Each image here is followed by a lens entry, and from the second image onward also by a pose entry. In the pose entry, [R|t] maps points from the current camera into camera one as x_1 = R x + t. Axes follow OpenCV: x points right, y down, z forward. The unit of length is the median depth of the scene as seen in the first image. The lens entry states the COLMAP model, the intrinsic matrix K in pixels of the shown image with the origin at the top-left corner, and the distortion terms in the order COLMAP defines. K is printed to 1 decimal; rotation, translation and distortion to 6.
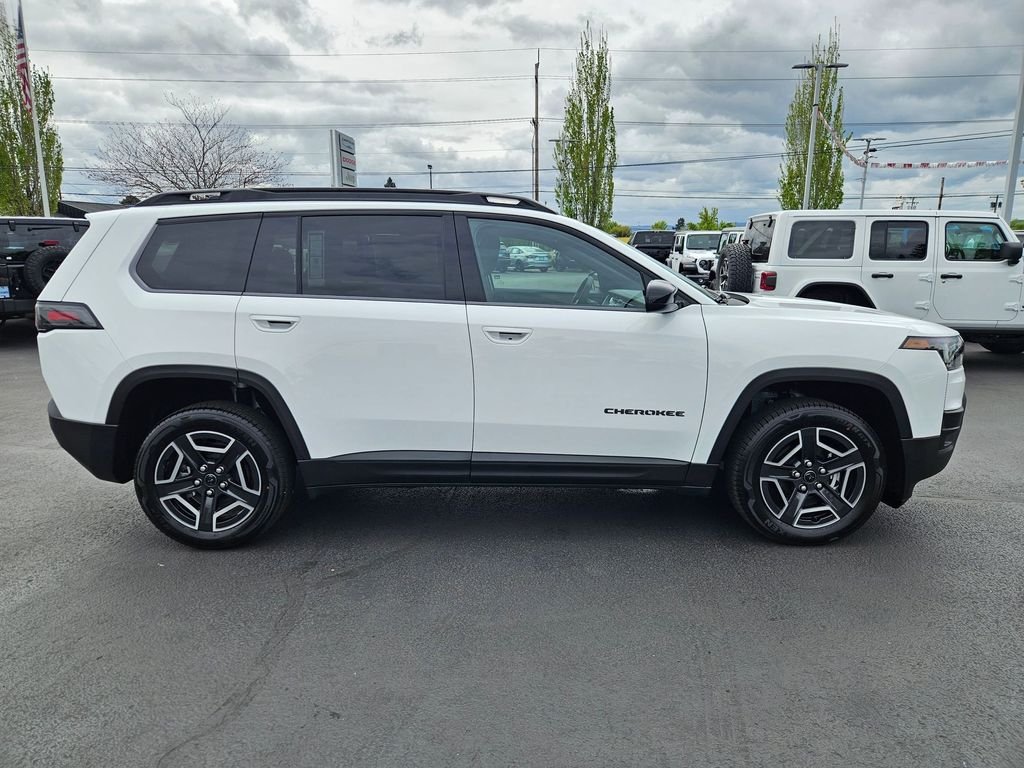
lens RADIAL K [[698.9, 0, 511.0], [0, 698.9, 371.8], [0, 0, 1]] dist [0.046373, -0.002912]
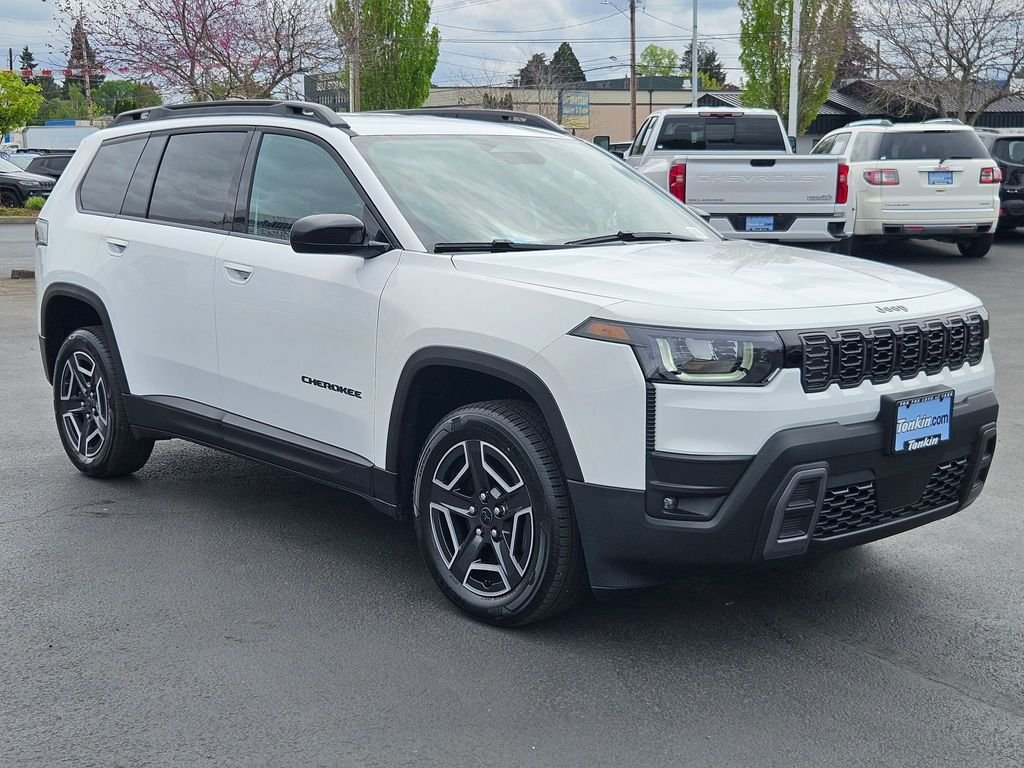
lens RADIAL K [[1379.8, 0, 508.8], [0, 1379.8, 351.7], [0, 0, 1]] dist [0.098756, -0.052896]
pose [[0.657777, 0.102700, -0.746179, 1.409986], [-0.130192, 0.991252, 0.021663, -0.036661], [0.741876, 0.082897, 0.665393, 0.138923]]
